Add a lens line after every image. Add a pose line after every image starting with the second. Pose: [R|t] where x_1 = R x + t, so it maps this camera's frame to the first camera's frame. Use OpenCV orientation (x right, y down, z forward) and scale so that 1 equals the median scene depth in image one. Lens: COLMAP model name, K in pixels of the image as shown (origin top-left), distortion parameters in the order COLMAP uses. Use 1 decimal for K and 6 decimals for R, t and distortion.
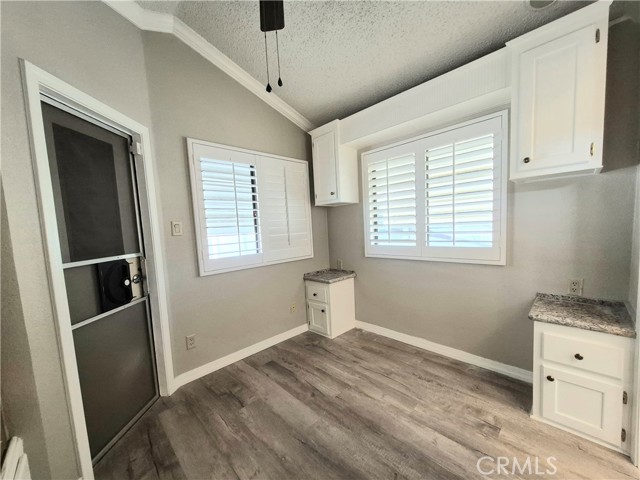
lens RADIAL K [[254.6, 0, 321.9], [0, 254.6, 248.9], [0, 0, 1]] dist [0.000567, 0.000228]
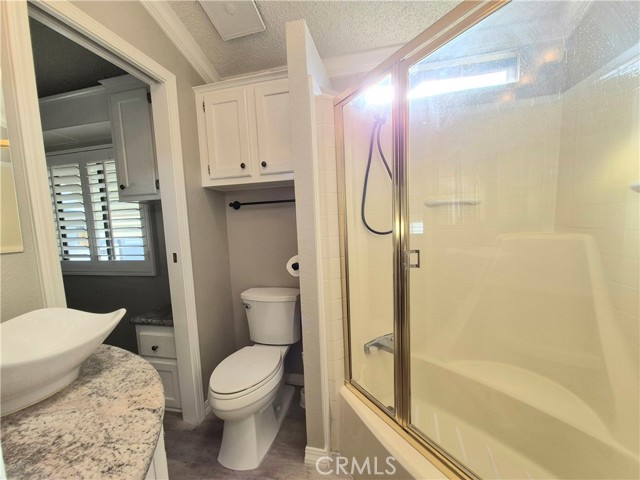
lens RADIAL K [[254.6, 0, 321.9], [0, 254.6, 248.9], [0, 0, 1]] dist [0.000567, 0.000228]
pose [[0.832194, -0.041522, 0.552927, 0.701387], [0.049564, 0.998771, 0.000405, -0.017899], [-0.552265, 0.027068, 0.833229, -0.356526]]
